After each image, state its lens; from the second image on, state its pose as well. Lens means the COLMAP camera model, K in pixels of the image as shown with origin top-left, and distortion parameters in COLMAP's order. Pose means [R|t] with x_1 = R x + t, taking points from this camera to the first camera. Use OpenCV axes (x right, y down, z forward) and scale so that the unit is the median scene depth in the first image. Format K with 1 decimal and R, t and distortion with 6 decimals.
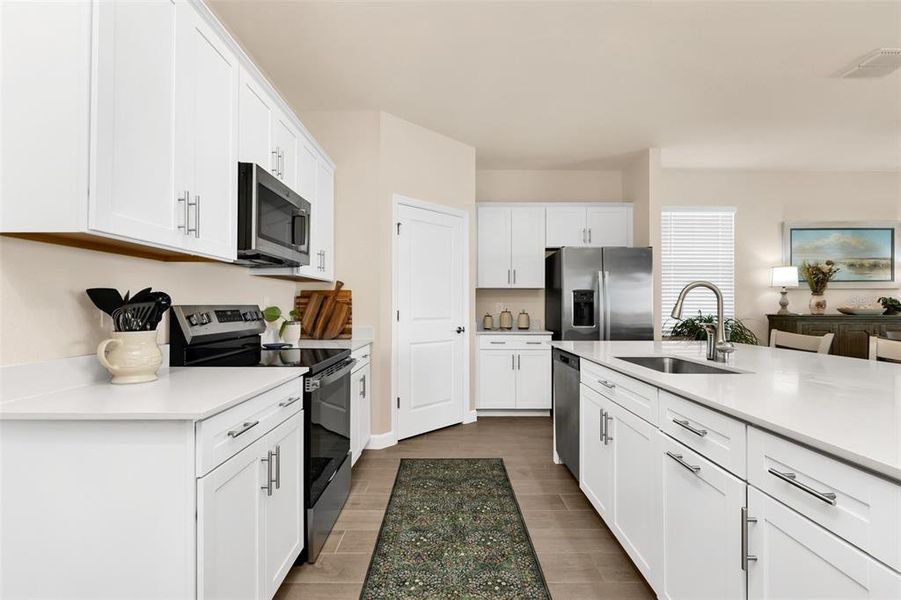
lens RADIAL K [[396.7, 0, 450.5], [0, 396.7, 300.0], [0, 0, 1]] dist [-0.000782, -0.000375]
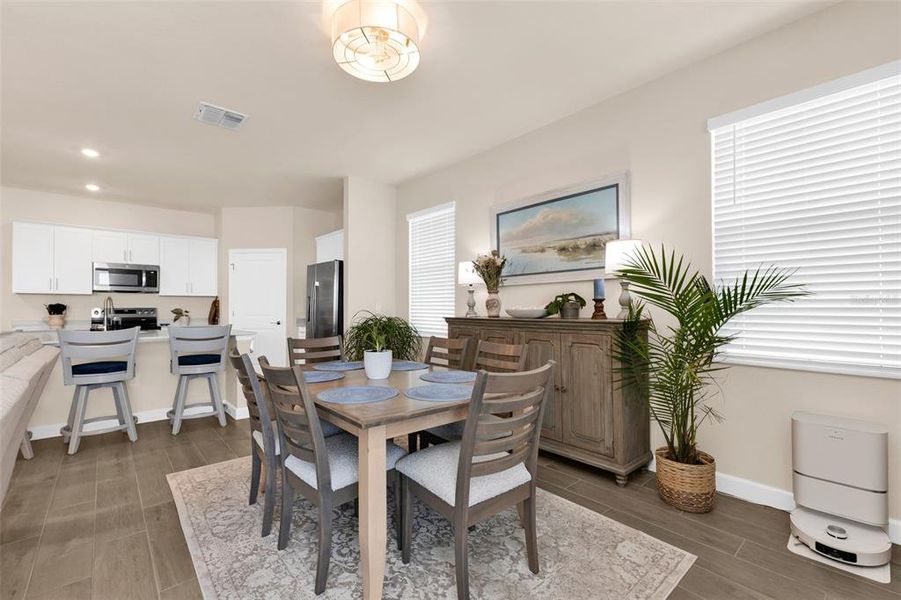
lens RADIAL K [[396.7, 0, 450.5], [0, 396.7, 300.0], [0, 0, 1]] dist [-0.000782, -0.000375]
pose [[0.664787, -0.018421, -0.746806, 1.414061], [0.011304, 0.999830, -0.014600, 0.011850], [0.746947, 0.001263, 0.664882, 0.375286]]
